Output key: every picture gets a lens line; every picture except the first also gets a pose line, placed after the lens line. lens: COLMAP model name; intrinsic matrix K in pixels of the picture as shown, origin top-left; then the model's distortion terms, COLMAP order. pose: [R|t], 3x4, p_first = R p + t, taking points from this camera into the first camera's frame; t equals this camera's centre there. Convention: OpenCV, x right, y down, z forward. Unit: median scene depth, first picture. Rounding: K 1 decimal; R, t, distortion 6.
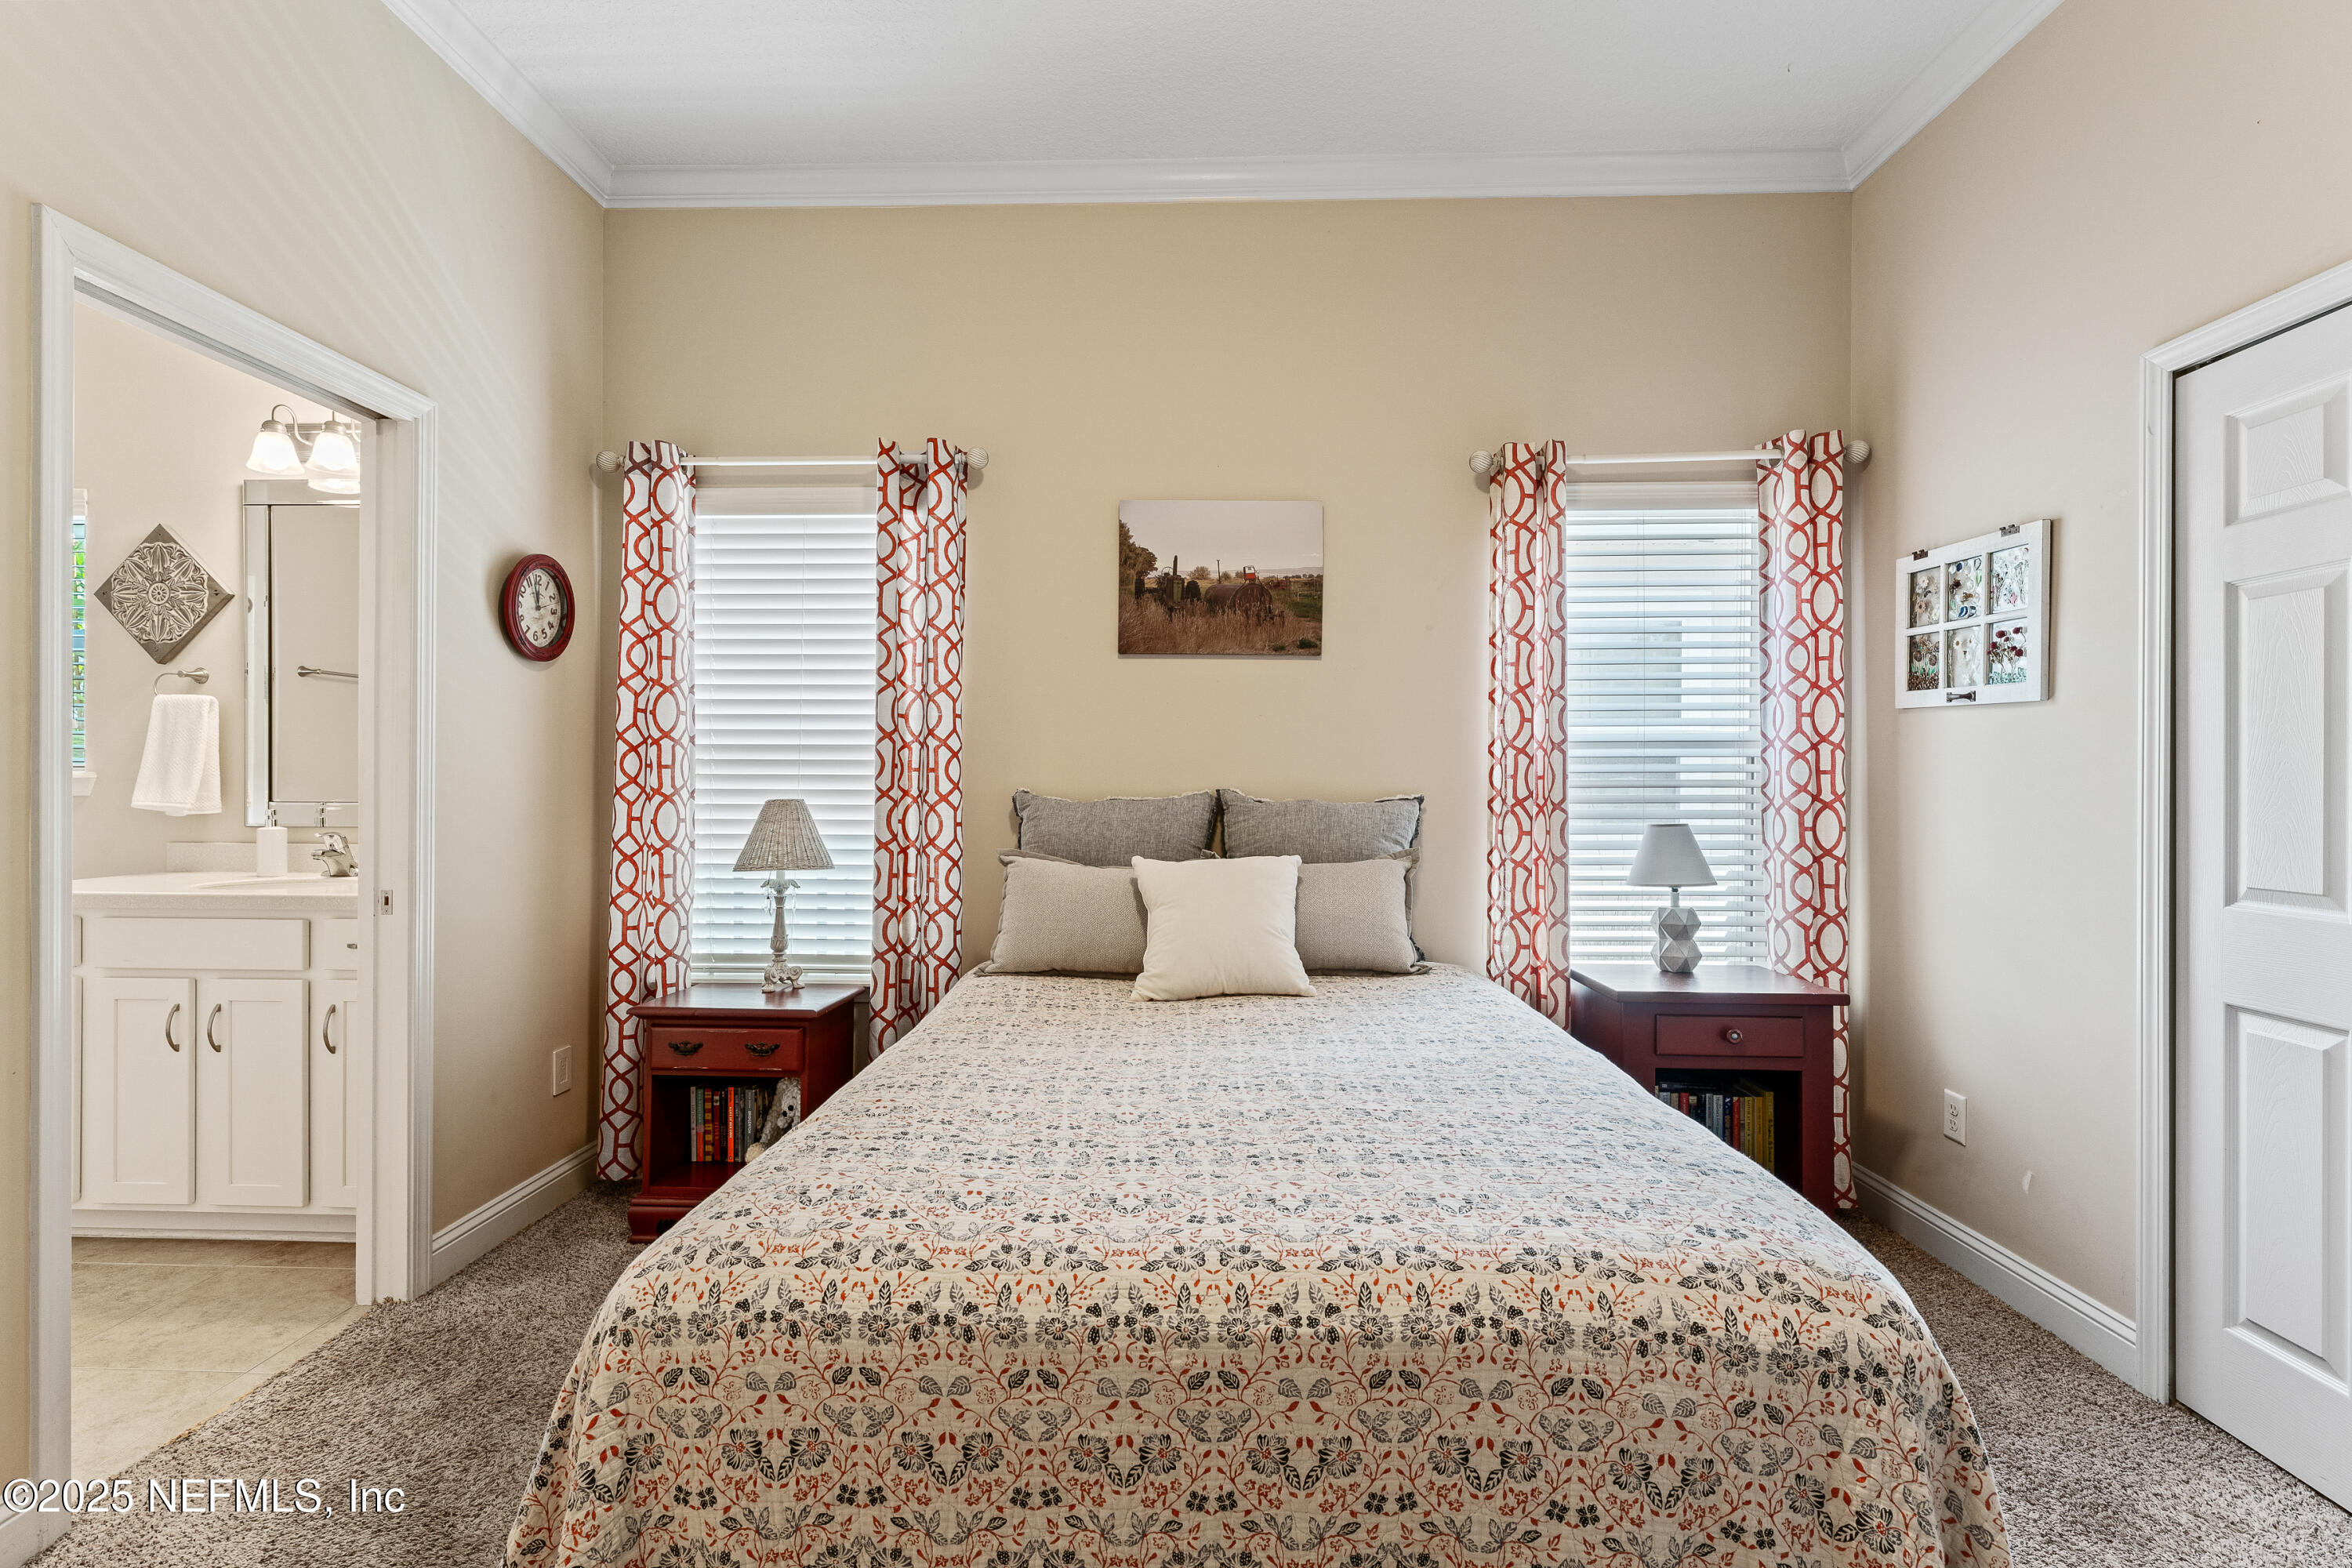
lens RADIAL K [[1063.8, 0, 1167.6], [0, 1063.8, 782.6], [0, 0, 1]] dist [-0.001969, -0.000841]
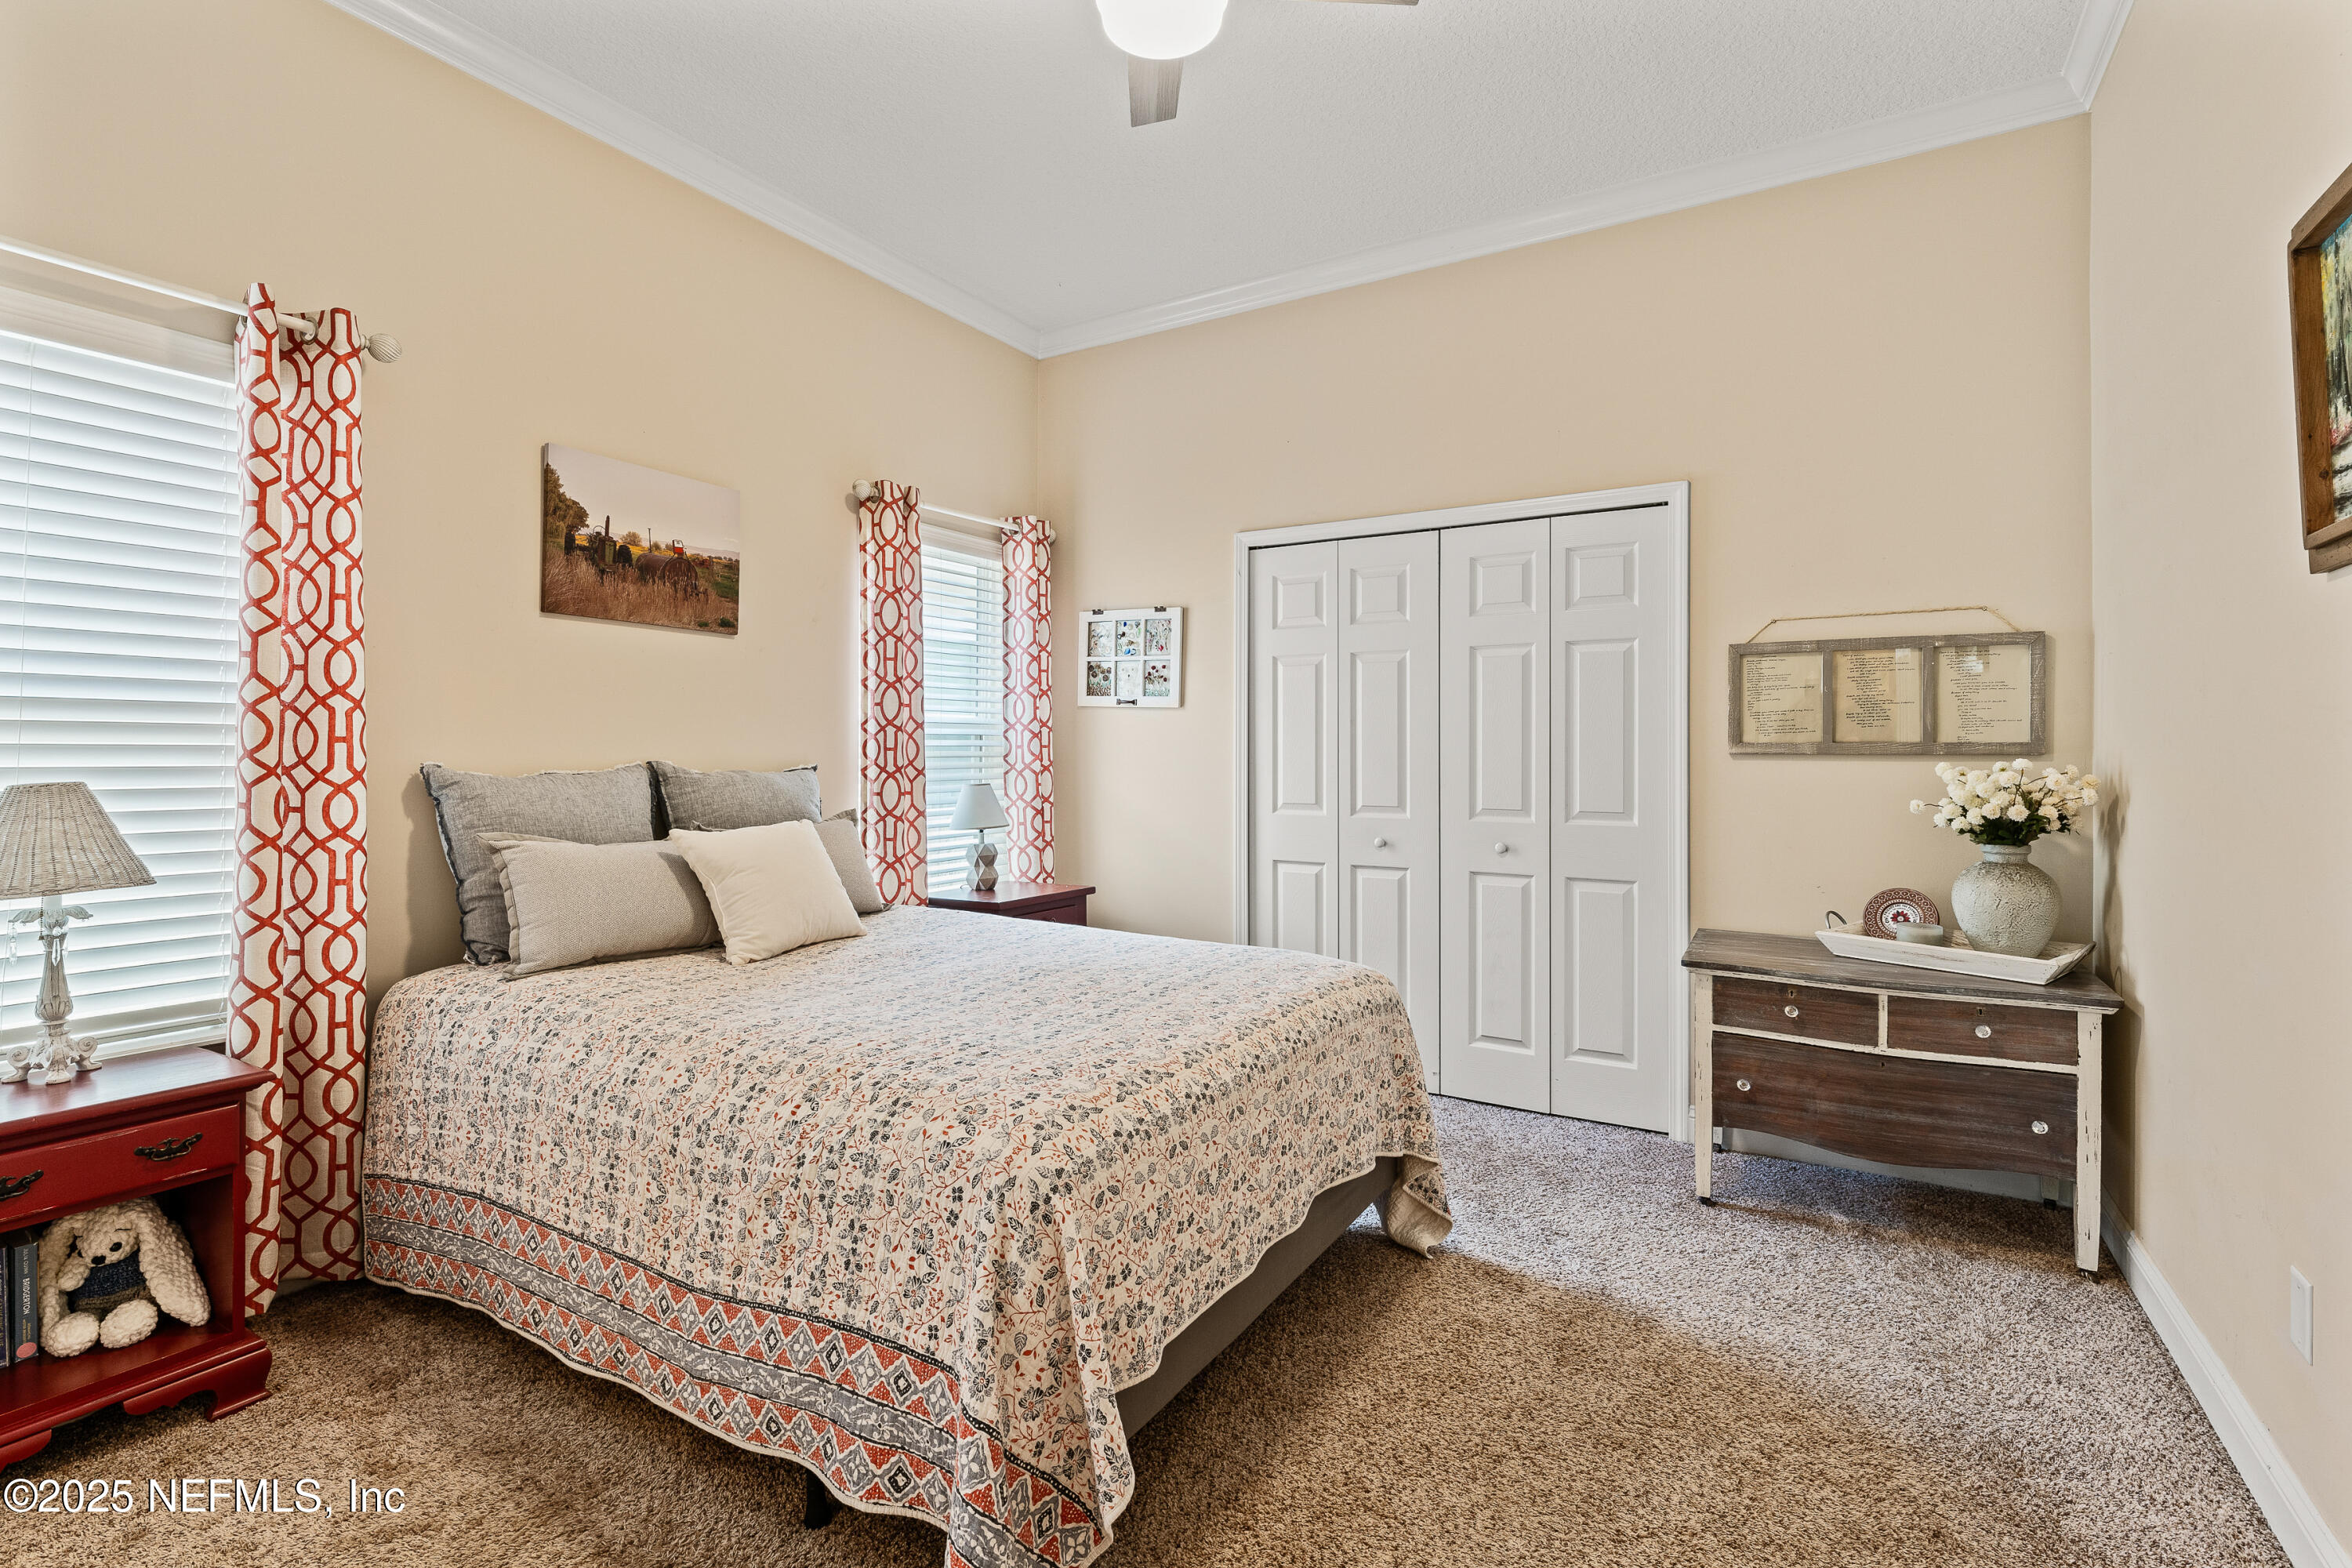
lens RADIAL K [[1074.0, 0, 1164.8], [0, 1074.0, 752.2], [0, 0, 1]] dist [0.000813, -0.000299]
pose [[0.493001, -0.001052, 0.870028, -0.617989], [0.001635, 0.999999, 0.000283, -0.001779], [-0.870027, 0.001283, 0.493003, 0.100380]]
